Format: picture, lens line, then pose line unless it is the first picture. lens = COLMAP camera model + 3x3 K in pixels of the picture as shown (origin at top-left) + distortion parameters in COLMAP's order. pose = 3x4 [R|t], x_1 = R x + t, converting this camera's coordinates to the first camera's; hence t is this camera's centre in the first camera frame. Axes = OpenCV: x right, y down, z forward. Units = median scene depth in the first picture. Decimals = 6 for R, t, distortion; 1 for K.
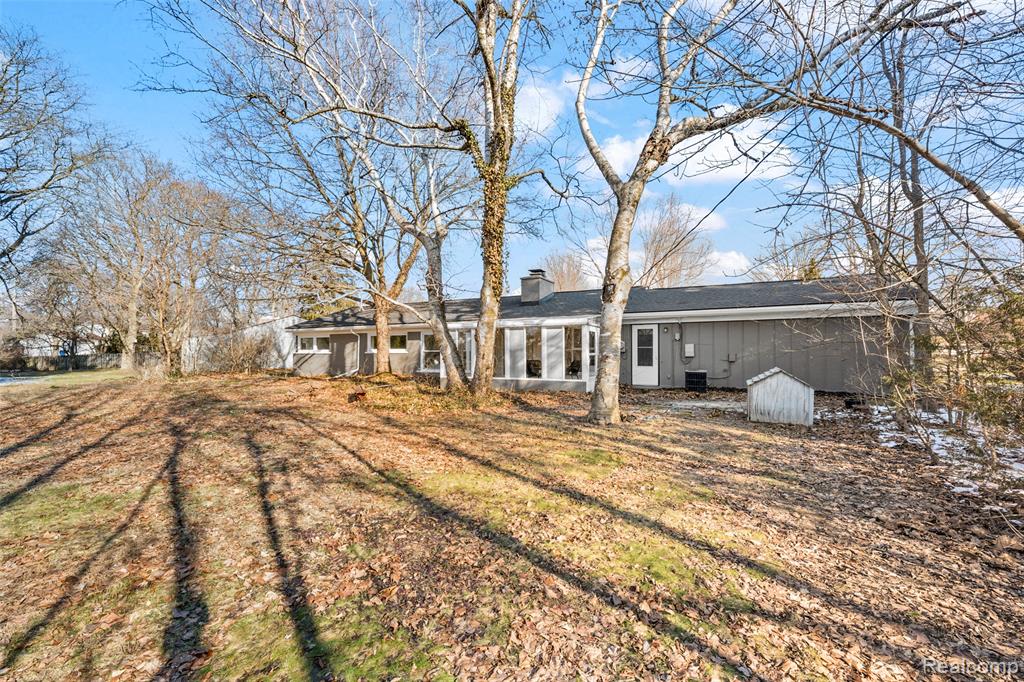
lens RADIAL K [[430.6, 0, 510.2], [0, 430.6, 344.7], [0, 0, 1]] dist [-0.000378, -0.000523]
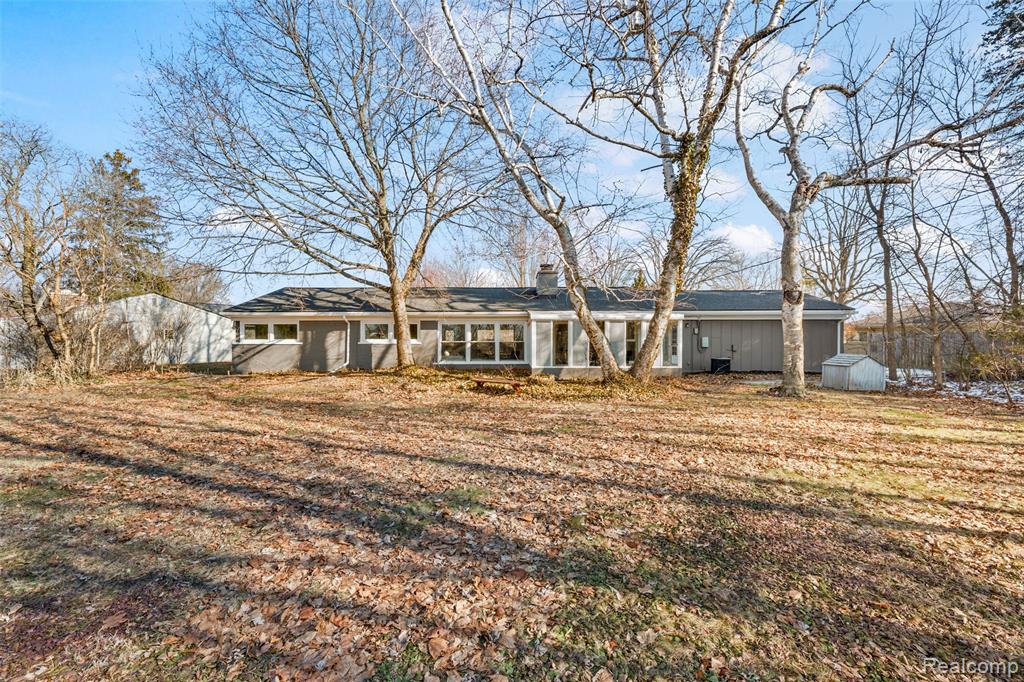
lens RADIAL K [[430.6, 0, 509.6], [0, 430.6, 340.4], [0, 0, 1]] dist [-0.000378, -0.000523]
pose [[0.893094, 0.006527, 0.449823, -0.488878], [-0.010240, 0.999931, 0.005823, 0.005029], [-0.449754, -0.009806, 0.893099, 0.099606]]
